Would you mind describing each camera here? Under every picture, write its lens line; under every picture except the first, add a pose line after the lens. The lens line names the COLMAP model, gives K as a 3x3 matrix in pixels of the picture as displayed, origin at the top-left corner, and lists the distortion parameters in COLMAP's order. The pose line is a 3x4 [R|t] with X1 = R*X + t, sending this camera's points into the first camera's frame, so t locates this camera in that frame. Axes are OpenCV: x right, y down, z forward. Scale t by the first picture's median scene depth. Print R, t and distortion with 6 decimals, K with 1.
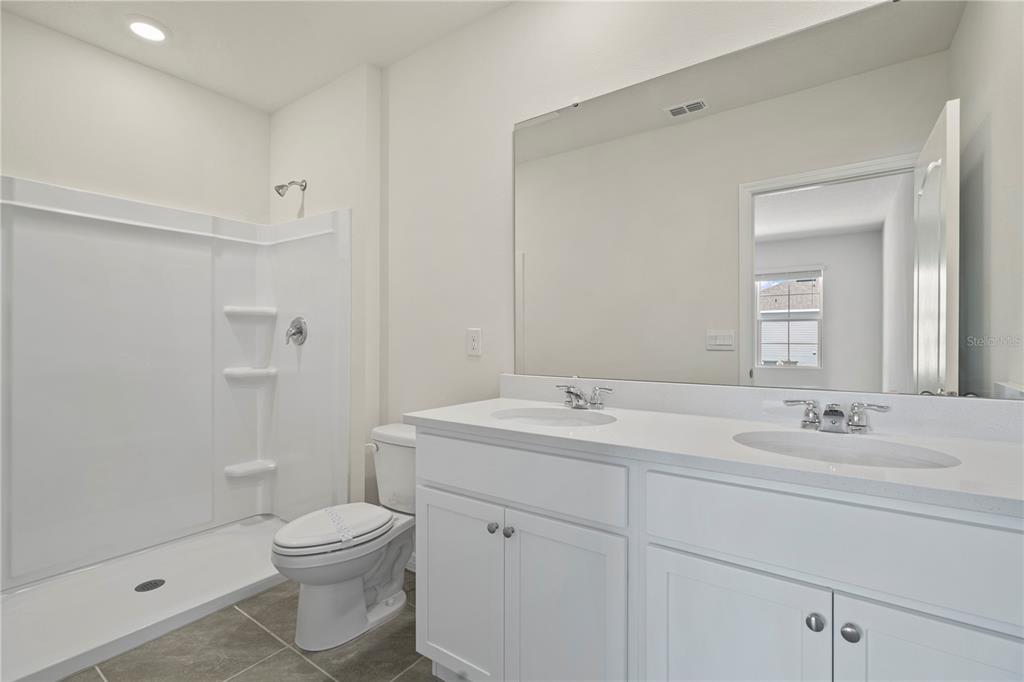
lens RADIAL K [[467.5, 0, 518.0], [0, 467.5, 338.8], [0, 0, 1]] dist [-0.011647, 0.002084]
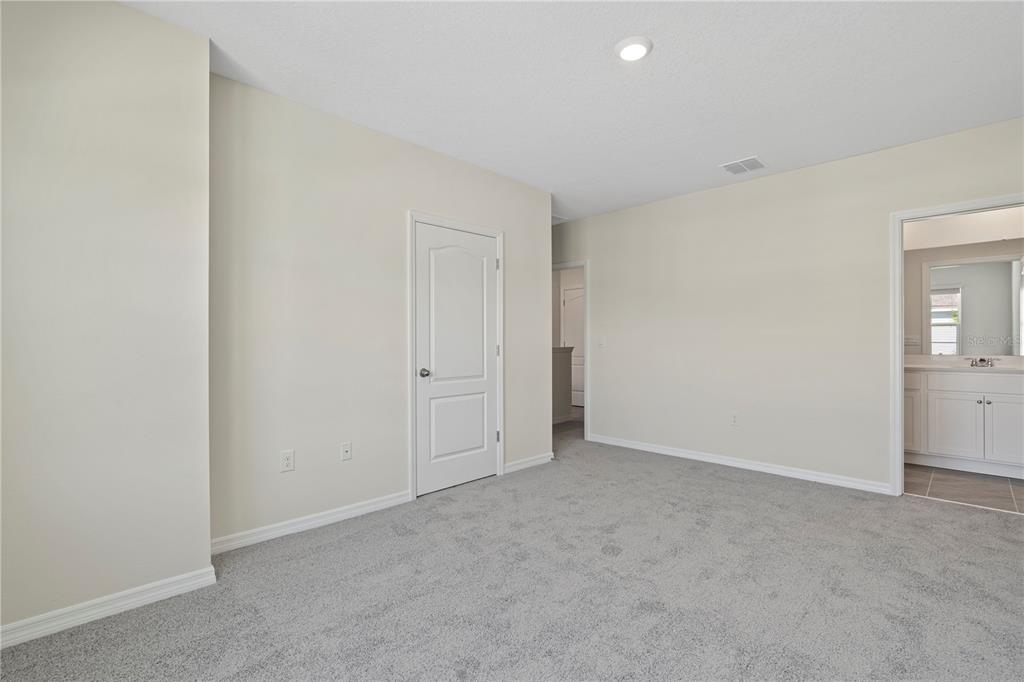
lens RADIAL K [[467.5, 0, 509.8], [0, 467.5, 338.9], [0, 0, 1]] dist [-0.011647, 0.002084]
pose [[0.984296, -0.001959, -0.176515, -2.211265], [0.000964, 0.999983, -0.005721, 0.010754], [0.176524, 0.005461, 0.984281, -3.064391]]
